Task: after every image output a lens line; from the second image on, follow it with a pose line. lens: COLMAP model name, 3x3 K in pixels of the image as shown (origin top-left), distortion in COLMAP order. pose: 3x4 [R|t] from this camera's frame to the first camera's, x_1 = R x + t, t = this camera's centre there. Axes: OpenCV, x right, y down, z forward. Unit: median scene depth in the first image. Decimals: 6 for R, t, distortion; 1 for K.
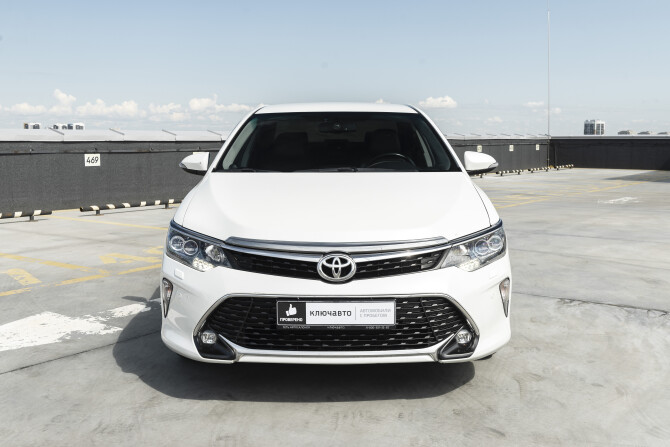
lens RADIAL K [[750.6, 0, 343.8], [0, 750.6, 223.8], [0, 0, 1]] dist [0.001462, -0.016608]
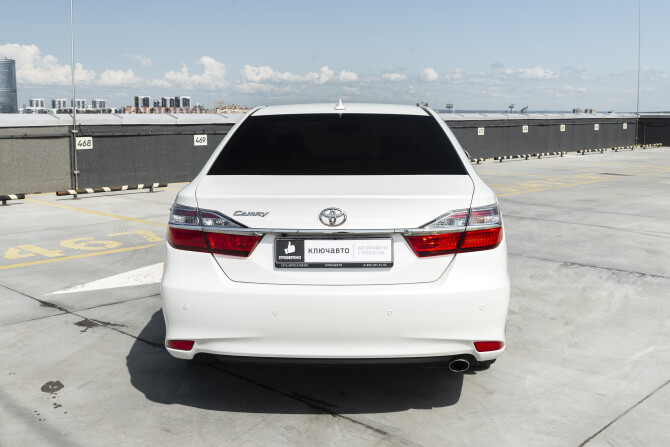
lens RADIAL K [[750.6, 0, 343.8], [0, 750.6, 223.8], [0, 0, 1]] dist [0.001462, -0.016608]
pose [[0.991347, 0.021373, -0.129513, 0.092210], [-0.016800, 0.999200, 0.036302, -0.003992], [0.130185, -0.033812, 0.990913, -0.305601]]
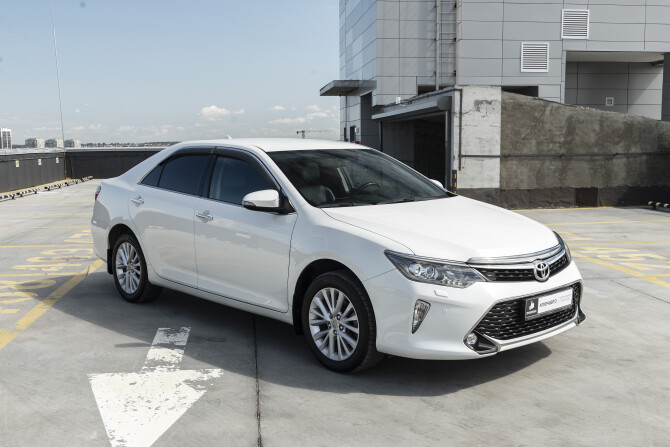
lens RADIAL K [[735.5, 0, 337.5], [0, 735.5, 216.4], [0, 0, 1]] dist [-0.000637, -0.010530]
pose [[0.734018, -0.071682, 0.675336, -0.761141], [0.083584, 0.996389, 0.014913, -0.059611], [-0.673967, 0.045501, 0.737359, 0.151071]]
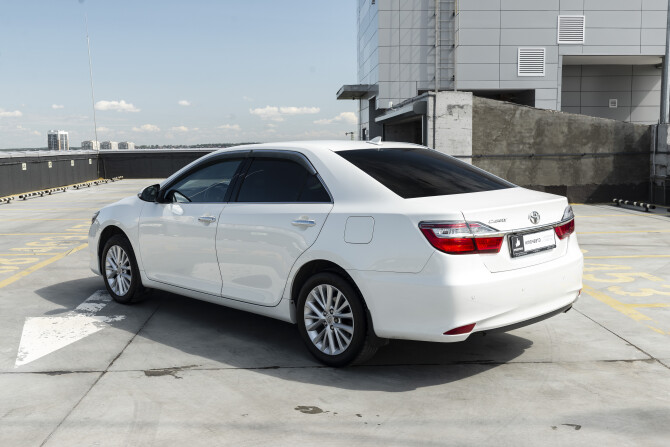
lens RADIAL K [[735.5, 0, 337.5], [0, 735.5, 216.4], [0, 0, 1]] dist [-0.000637, -0.010530]
pose [[0.777000, -0.068178, 0.625798, -0.741303], [0.081190, 0.996668, 0.007776, -0.014820], [-0.624243, 0.044767, 0.779947, -0.234646]]
